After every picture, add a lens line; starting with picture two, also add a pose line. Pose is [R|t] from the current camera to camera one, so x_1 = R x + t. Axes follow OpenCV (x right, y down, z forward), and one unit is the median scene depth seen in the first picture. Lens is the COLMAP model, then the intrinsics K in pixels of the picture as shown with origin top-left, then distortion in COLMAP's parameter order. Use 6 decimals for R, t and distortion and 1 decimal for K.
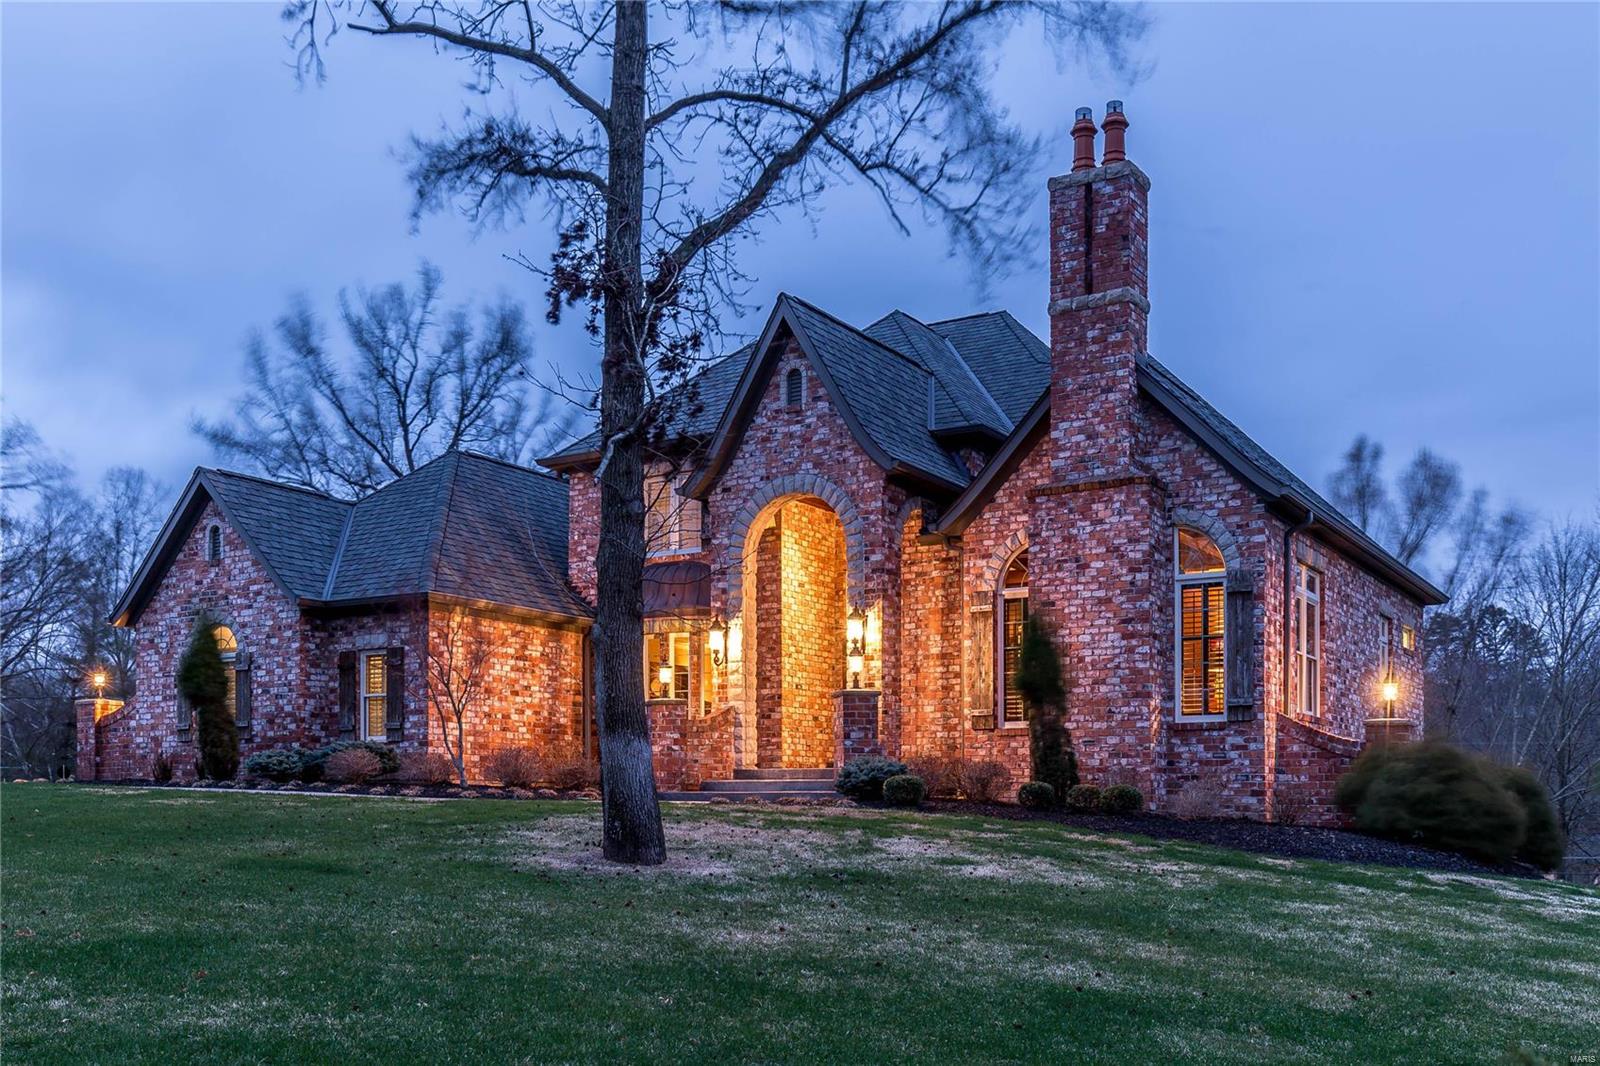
lens RADIAL K [[1534.0, 0, 600.6], [0, 1534.0, 765.4], [0, 0, 1]] dist [0.000070, 0.004244]
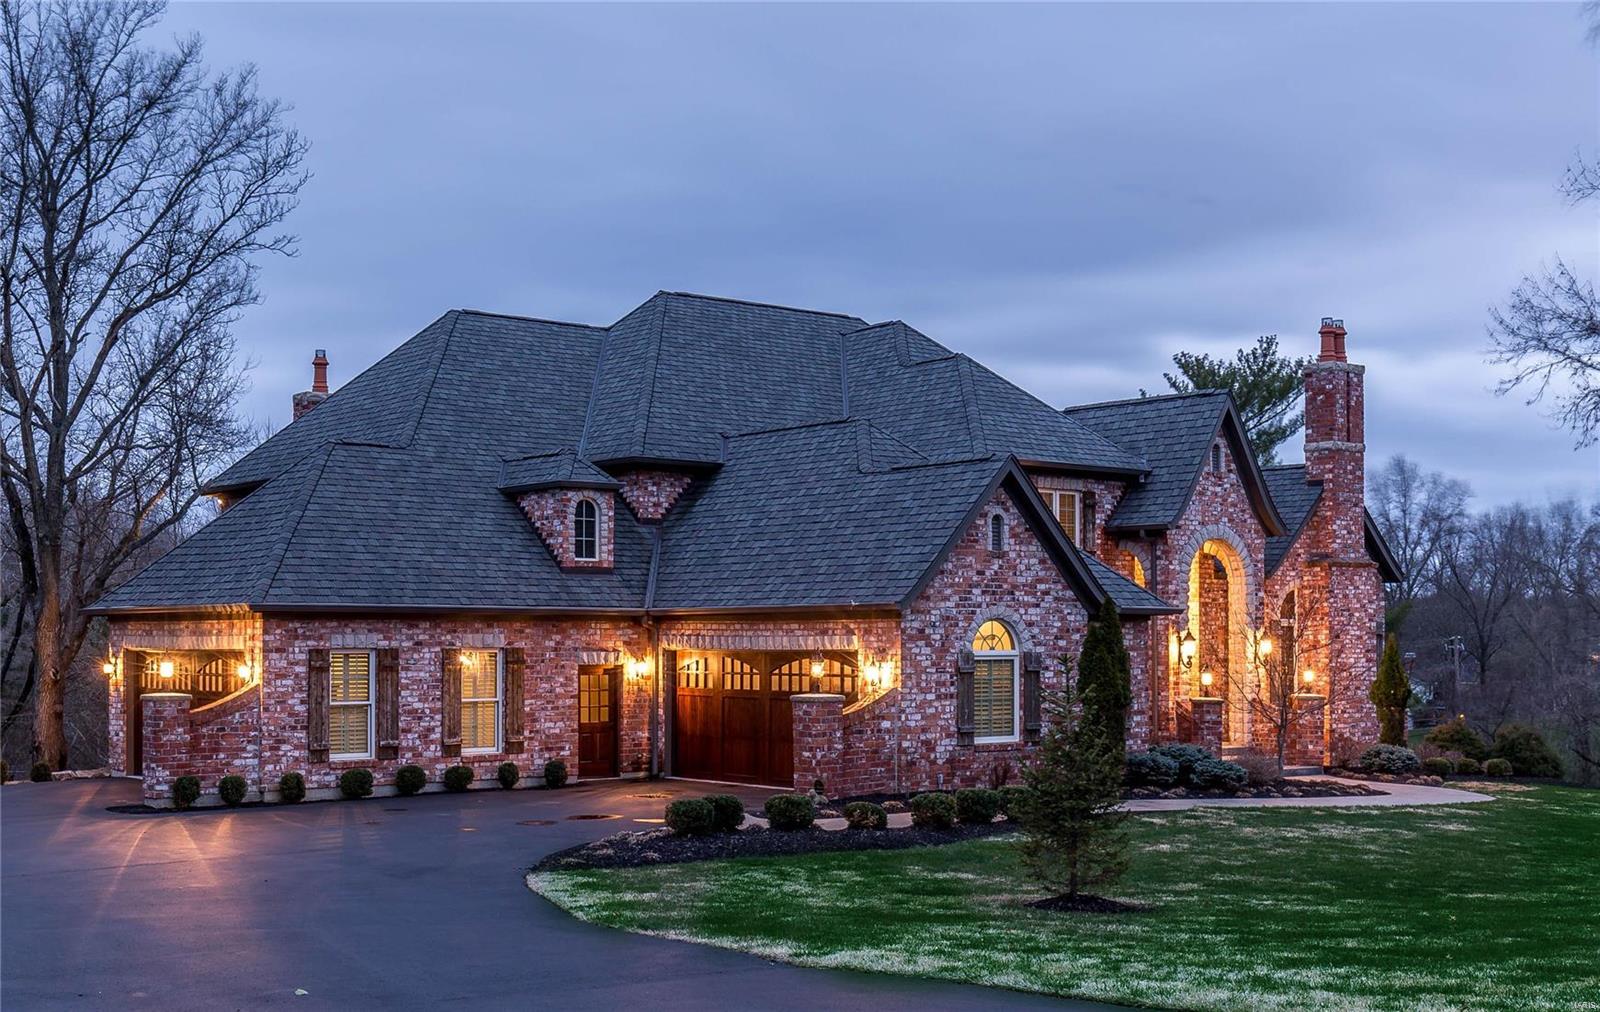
lens RADIAL K [[2266.4, 0, 560.0], [0, 2266.4, 507.6], [0, 0, 1]] dist [0.004773, -0.052015]
pose [[0.280135, 0.042427, 0.959022, -1.936630], [-0.025418, 0.999000, -0.036771, -0.119516], [-0.959624, -0.014075, 0.280934, 1.010294]]
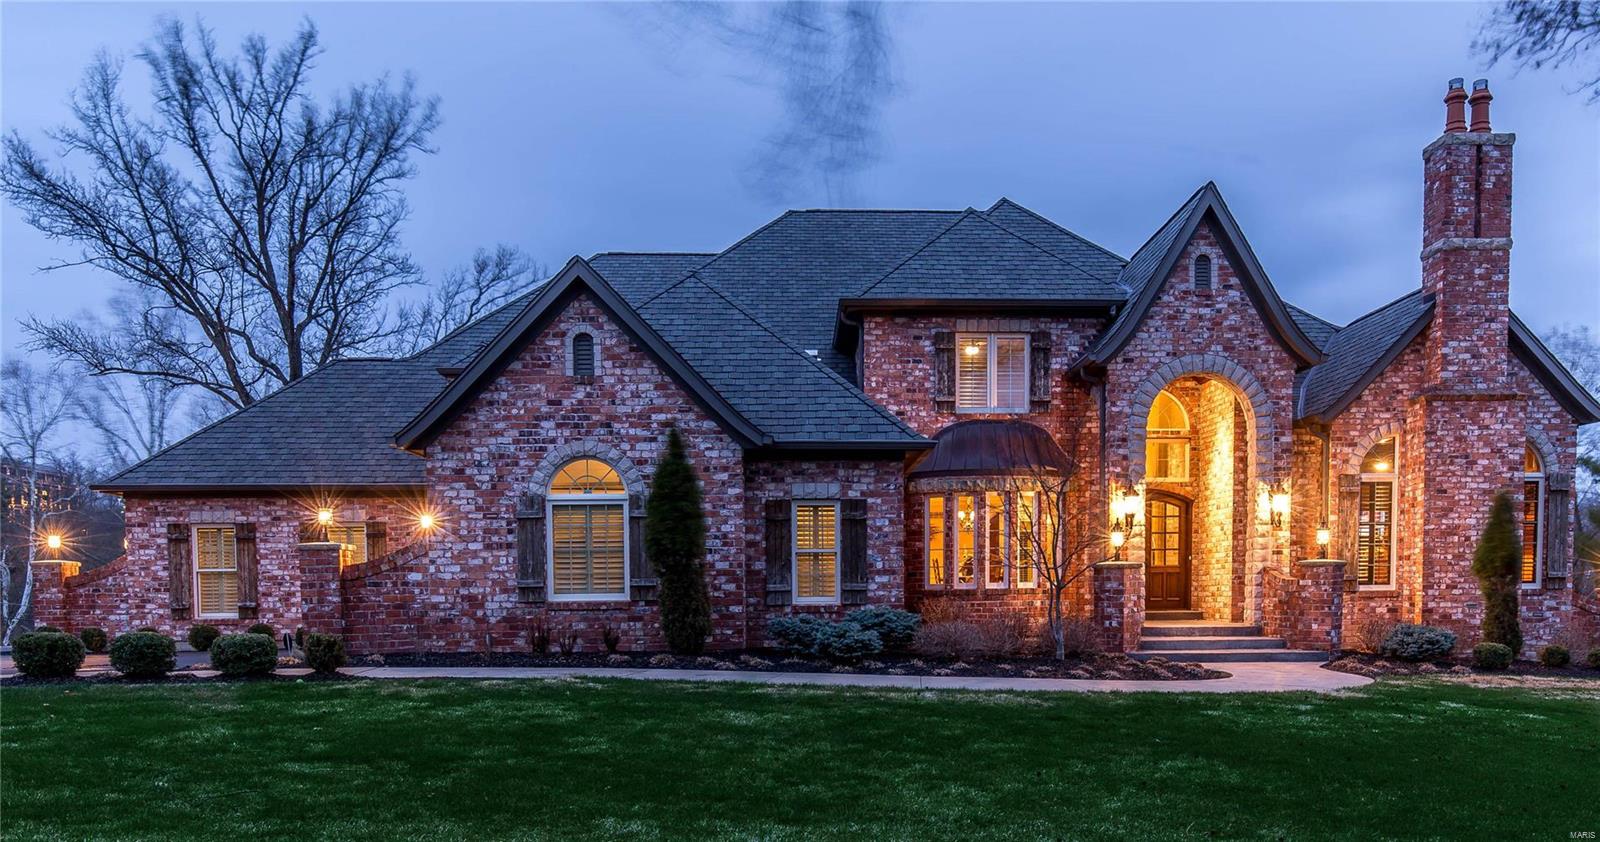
lens RADIAL K [[1261.3, 0, 750.8], [0, 1261.3, 642.4], [0, 0, 1]] dist [0.000974, -0.002785]
pose [[0.793524, -0.037767, 0.607365, -0.685053], [-0.003343, 0.997787, 0.066413, -0.045676], [-0.608529, -0.054731, 0.791642, 0.485833]]
